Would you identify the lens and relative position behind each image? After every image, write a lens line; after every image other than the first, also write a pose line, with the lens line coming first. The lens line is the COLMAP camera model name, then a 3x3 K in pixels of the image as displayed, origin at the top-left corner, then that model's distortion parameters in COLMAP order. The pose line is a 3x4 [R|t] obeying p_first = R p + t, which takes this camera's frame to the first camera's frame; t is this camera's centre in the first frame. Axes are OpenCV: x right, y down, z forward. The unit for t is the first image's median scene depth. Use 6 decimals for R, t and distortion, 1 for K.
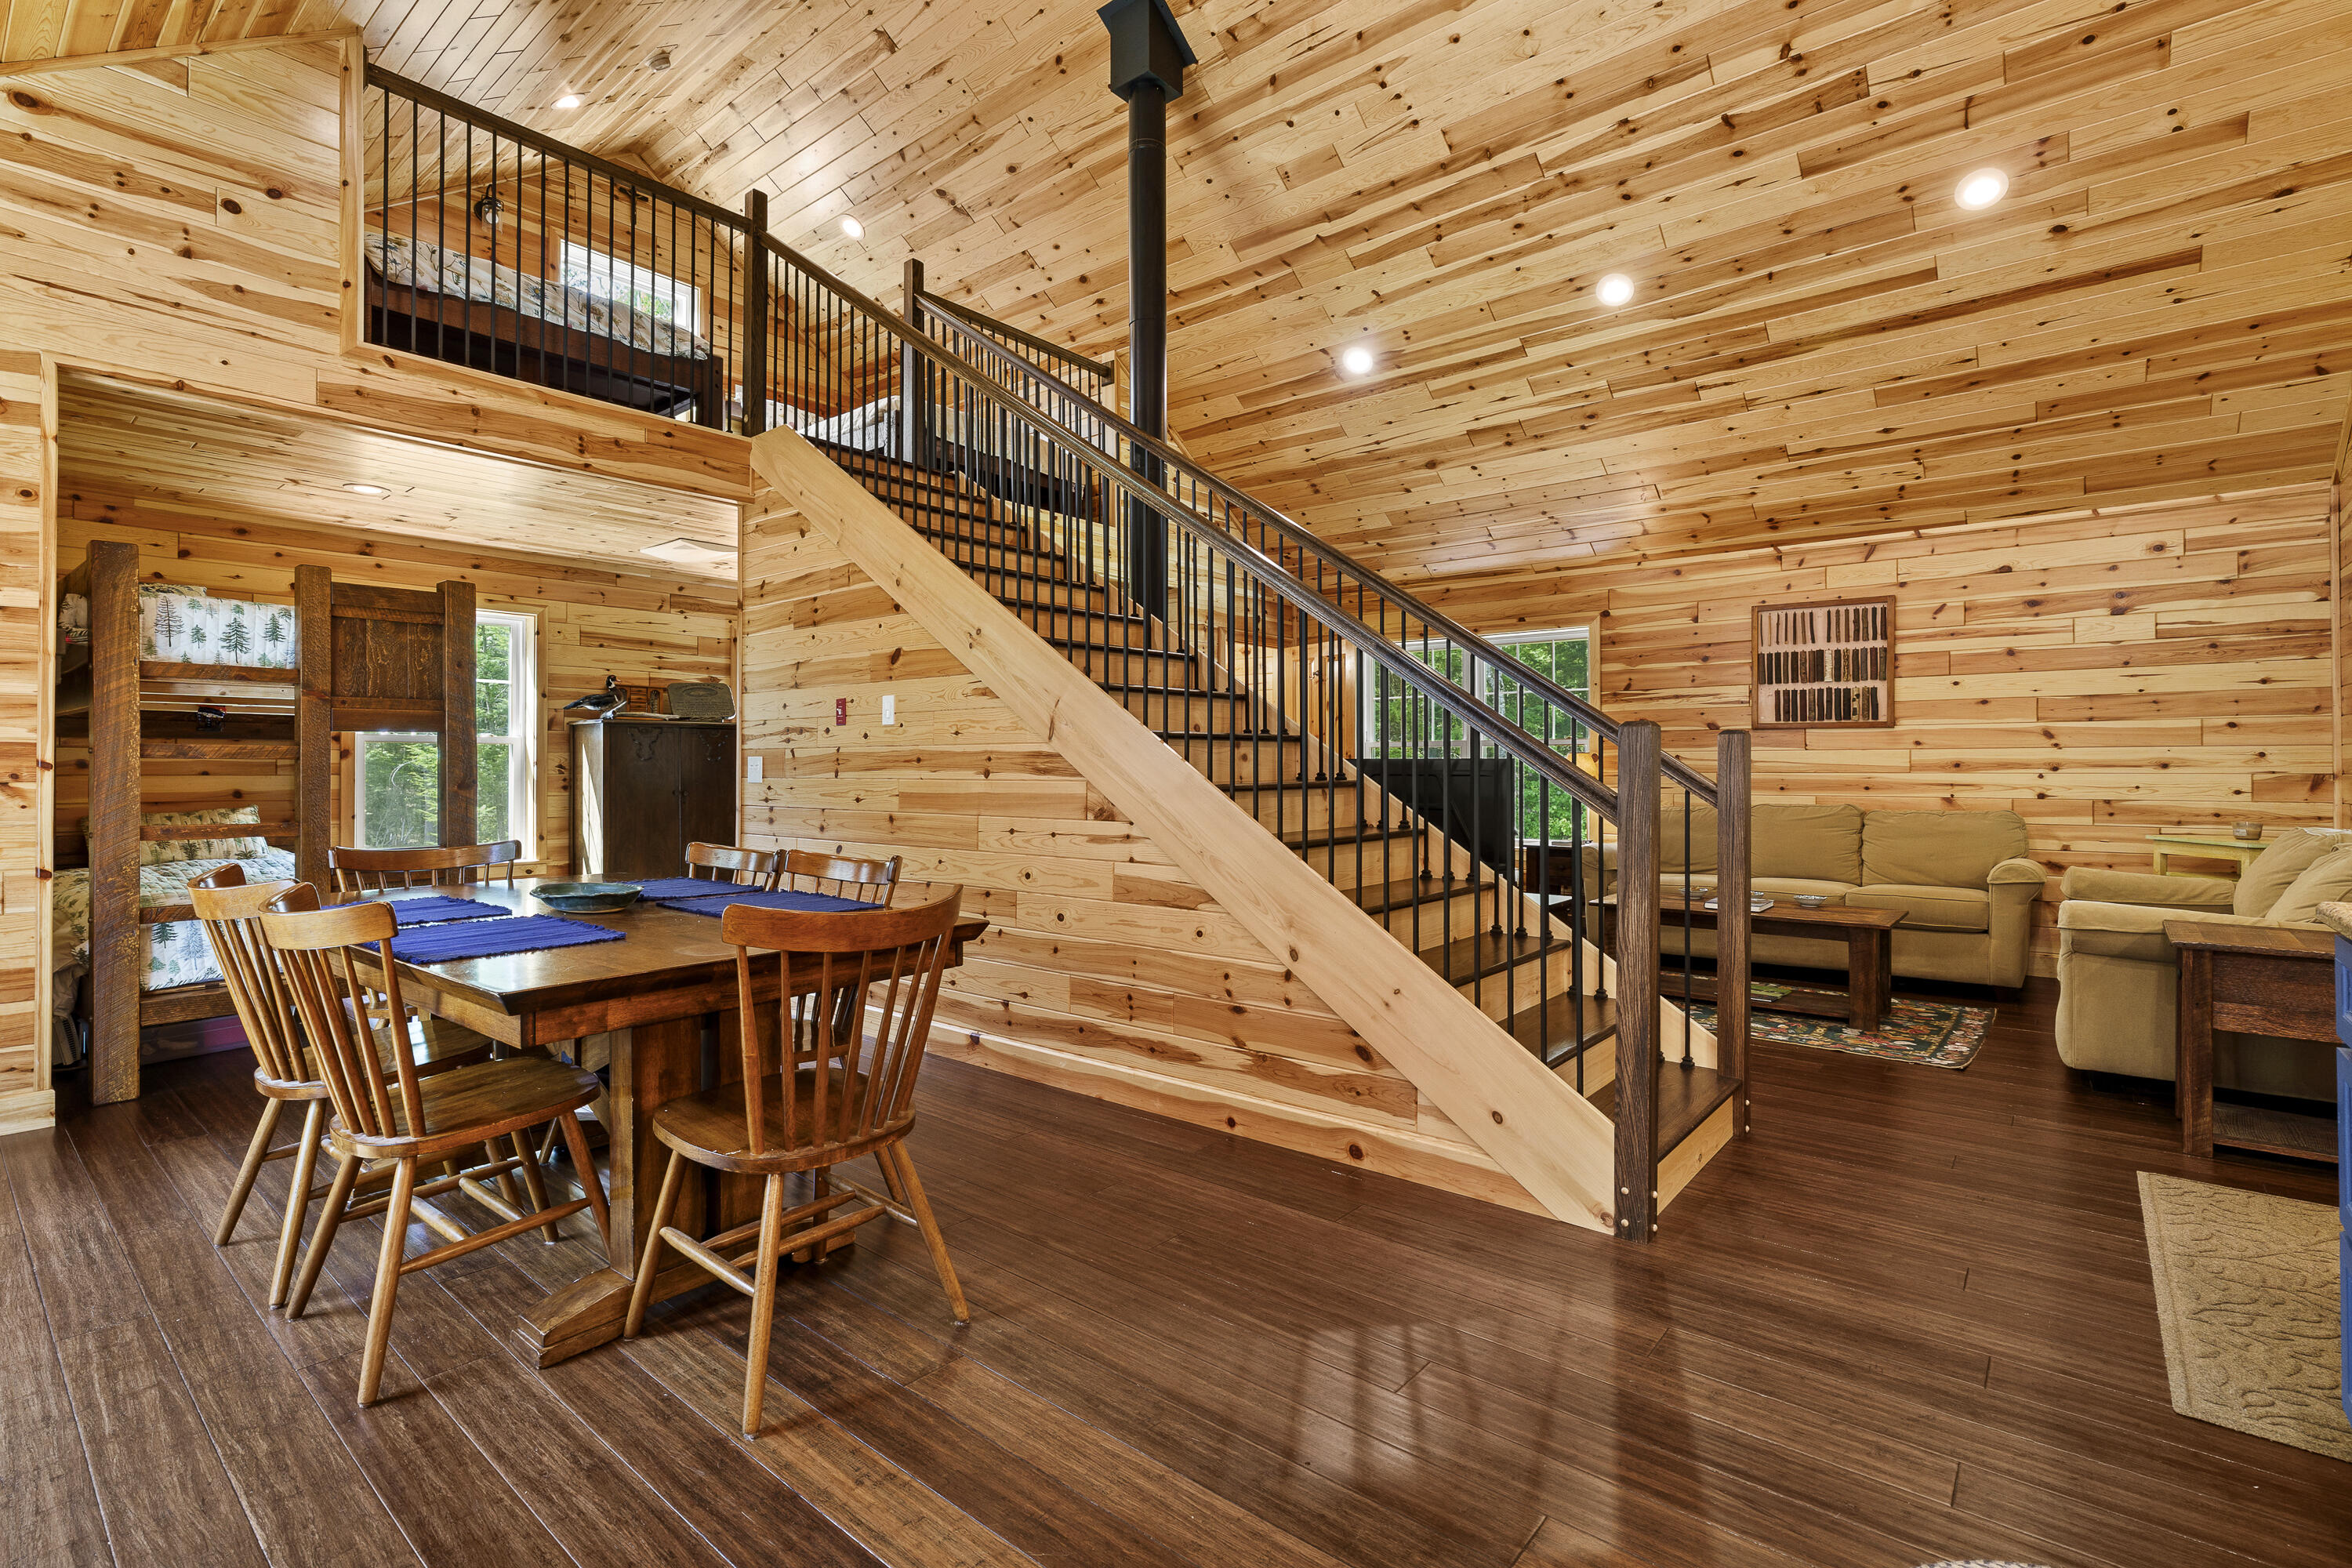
lens RADIAL K [[1081.9, 0, 1187.5], [0, 1081.9, 759.0], [0, 0, 1]] dist [-0.000127, 0.000127]
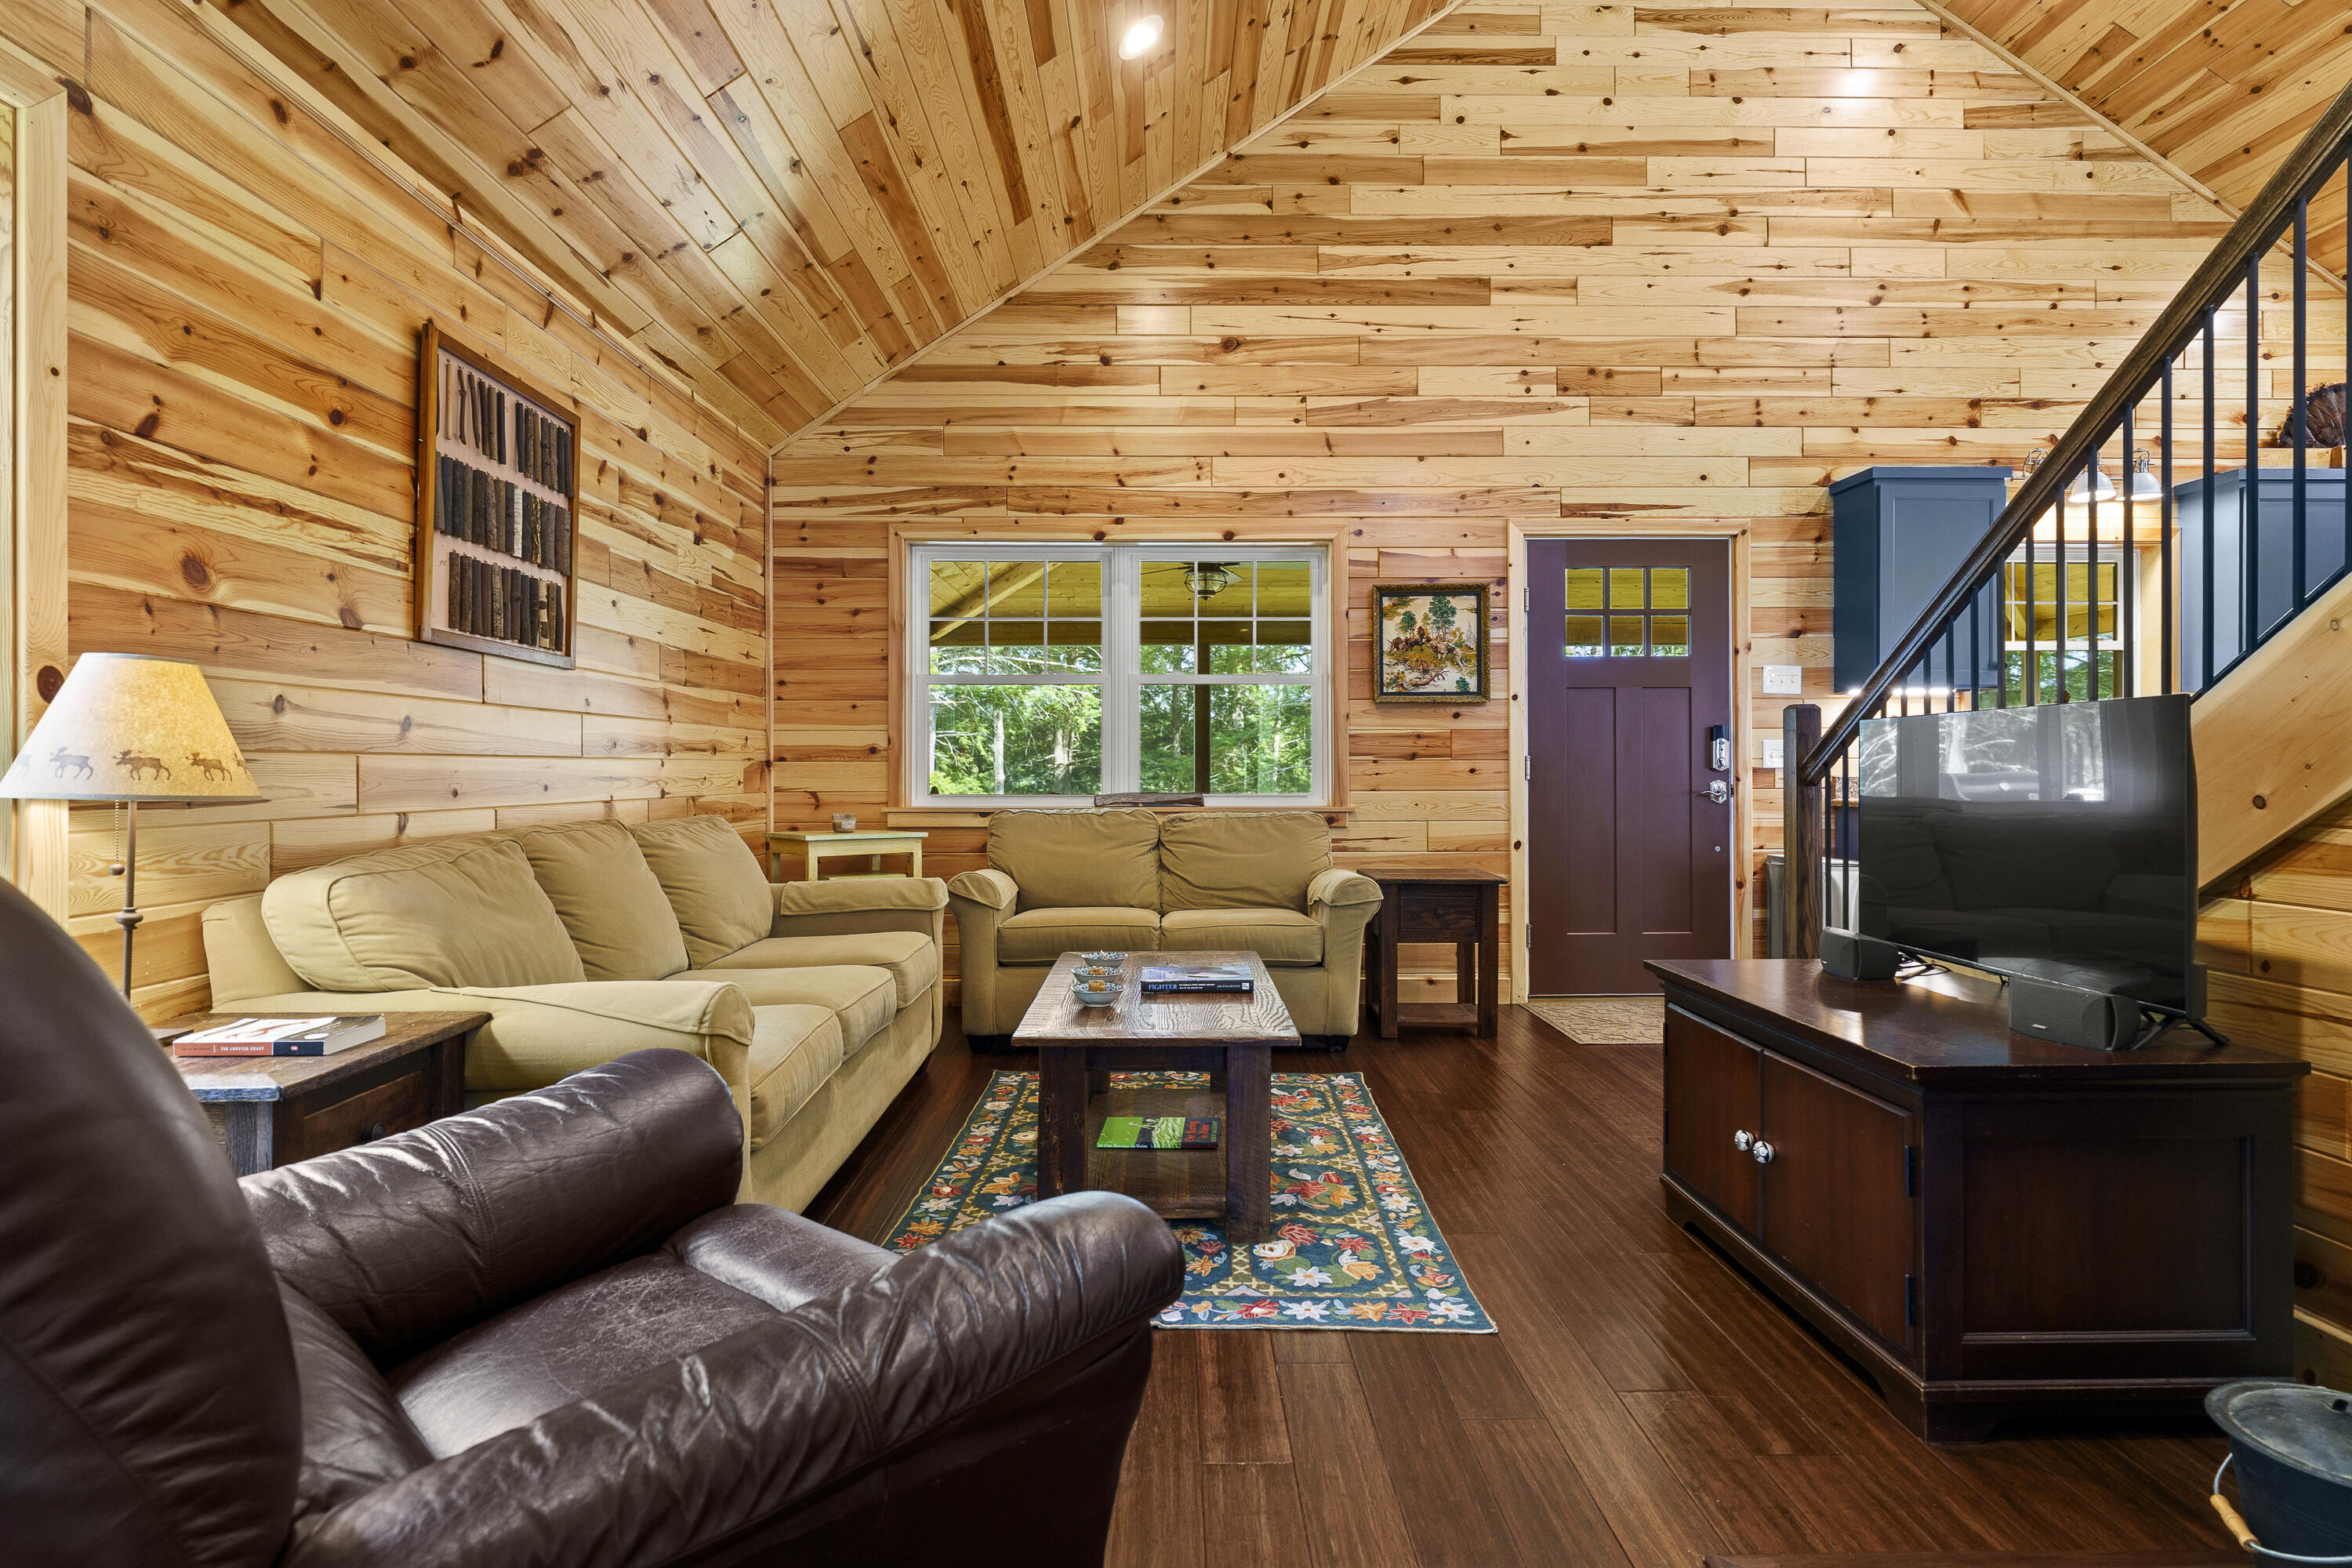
lens RADIAL K [[1211.5, 0, 1176.0], [0, 1211.5, 784.0], [0, 0, 1]] dist [-0.000582, -0.000042]
pose [[-0.651832, -0.006013, 0.758340, 0.019795], [-0.003327, 0.999982, 0.005069, 0.024895], [-0.758356, 0.000782, -0.651840, 1.294463]]
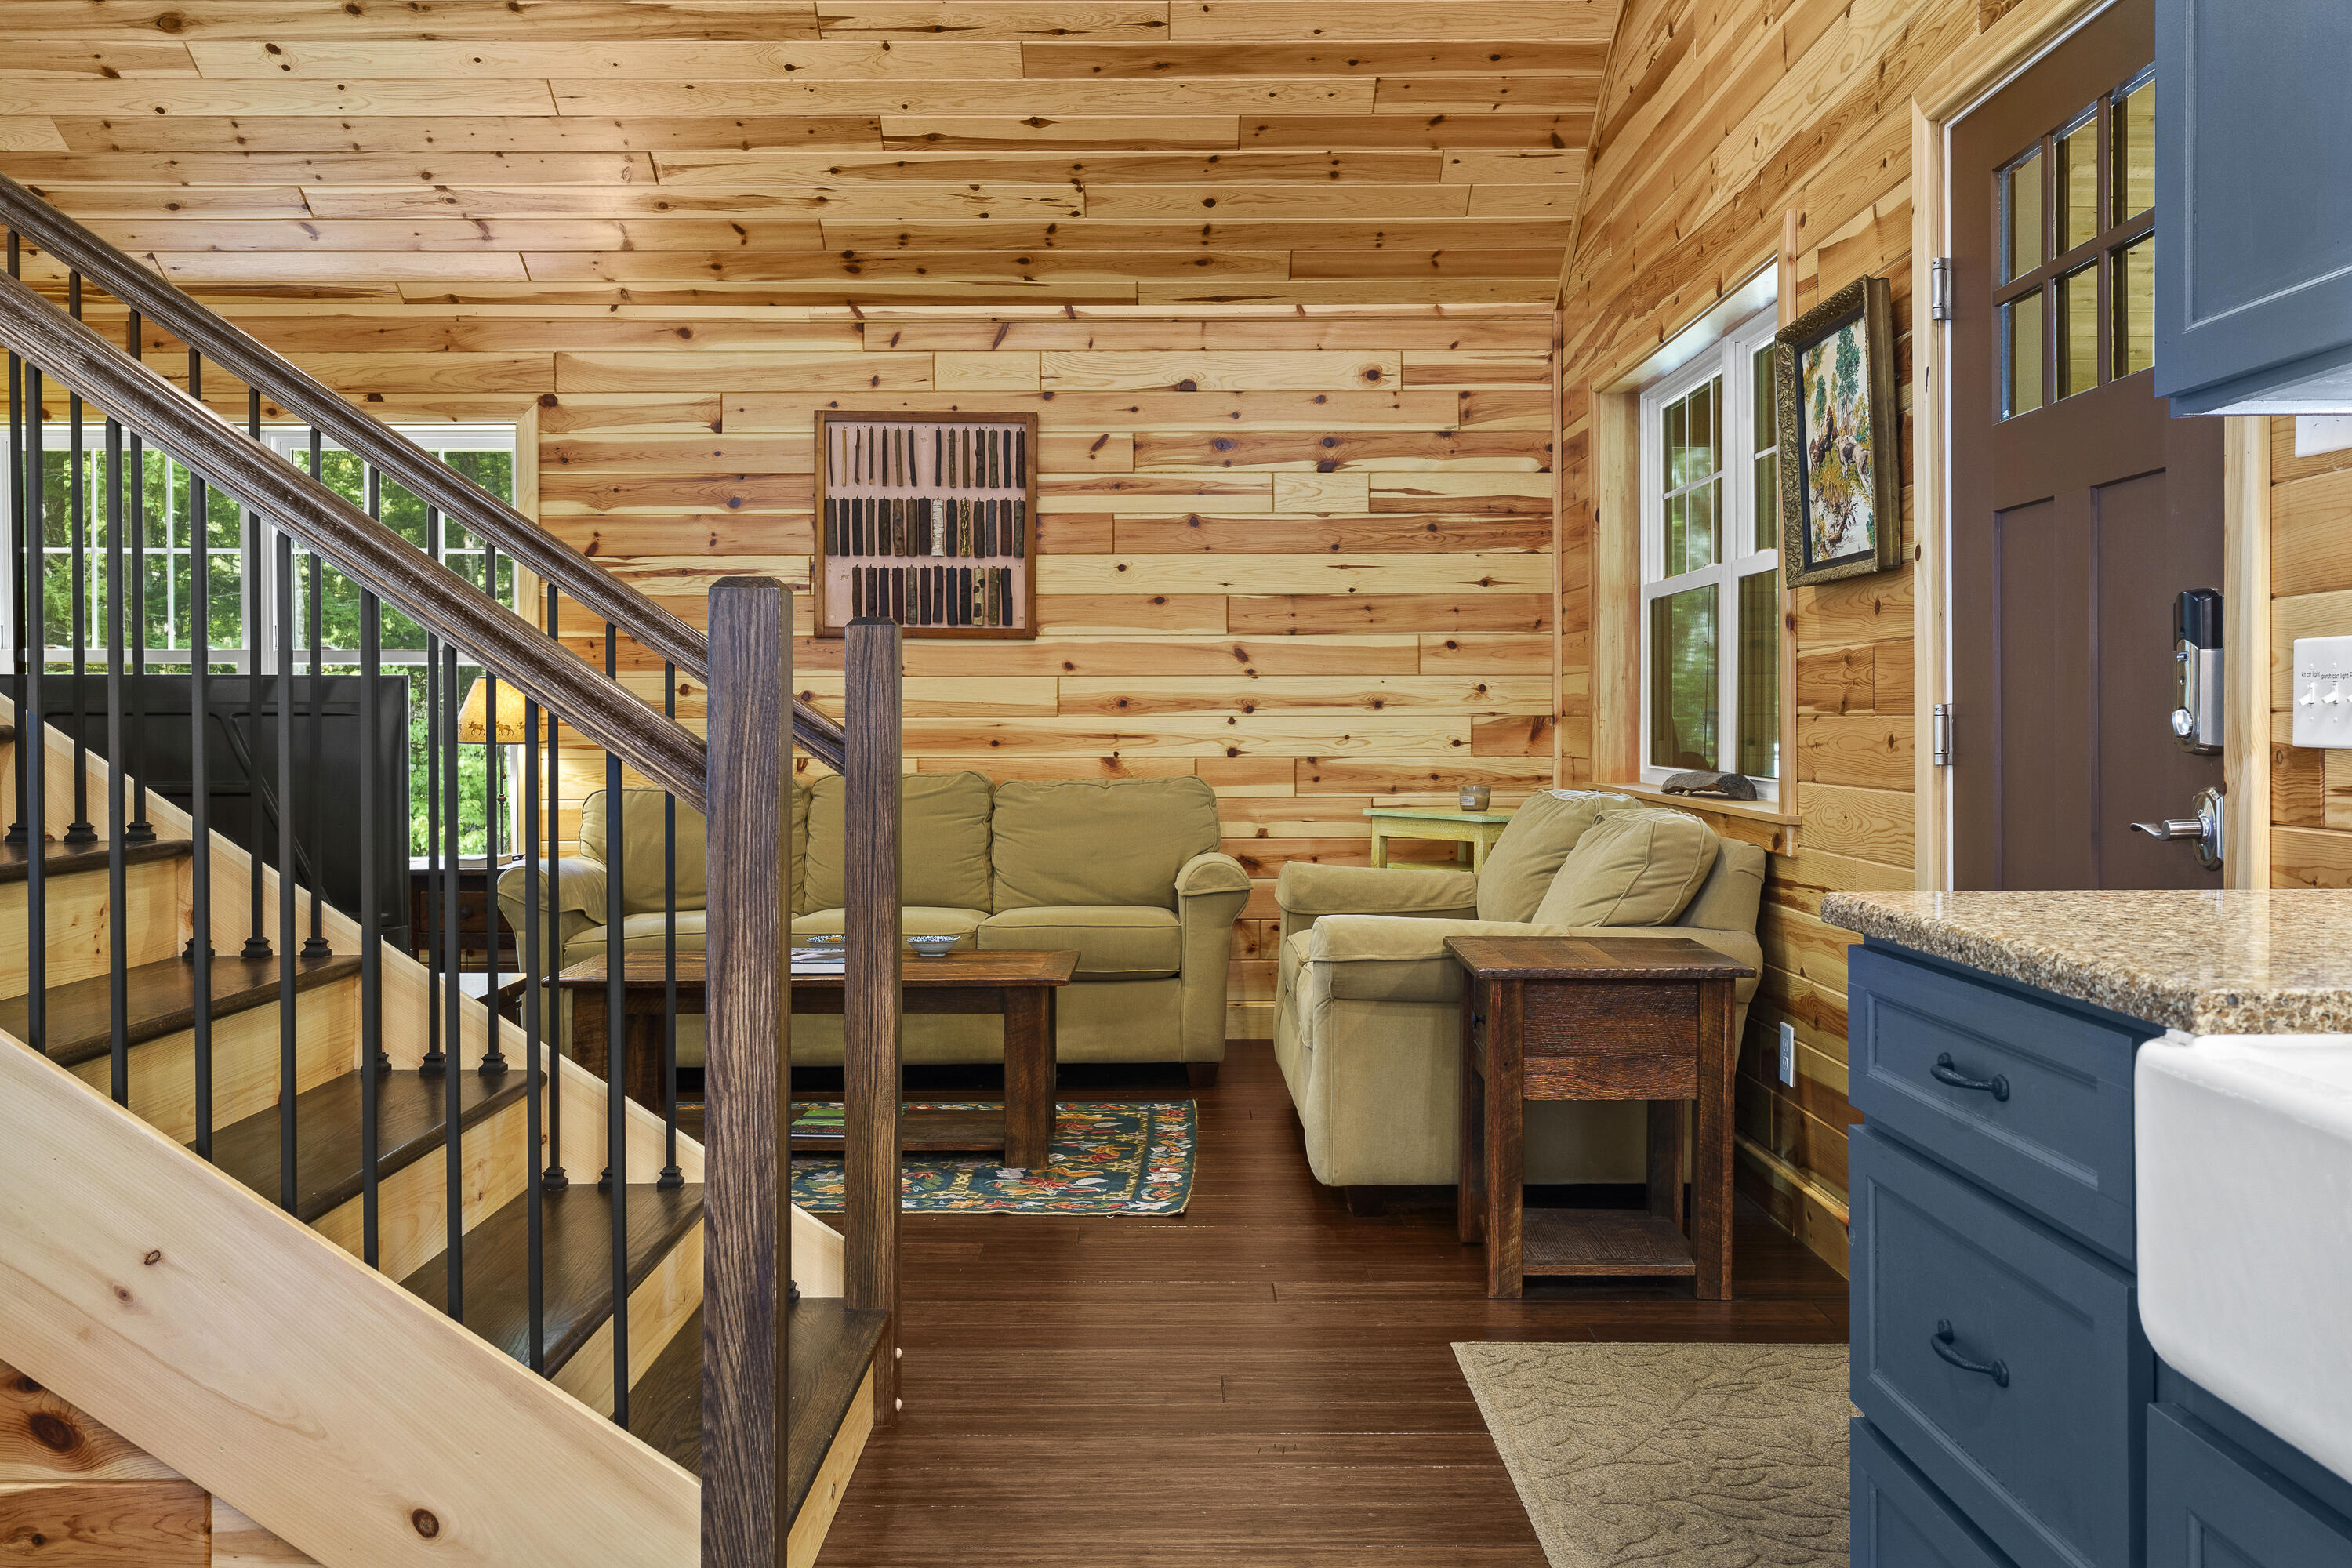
lens RADIAL K [[2037.4, 0, 1177.4], [0, 2037.4, 743.6], [0, 0, 1]] dist [0.002049, -0.003284]
pose [[0.766682, -0.008081, 0.641976, 0.004146], [-0.003741, 0.999848, 0.017053, 0.009316], [-0.642016, -0.015476, 0.766535, 0.116324]]
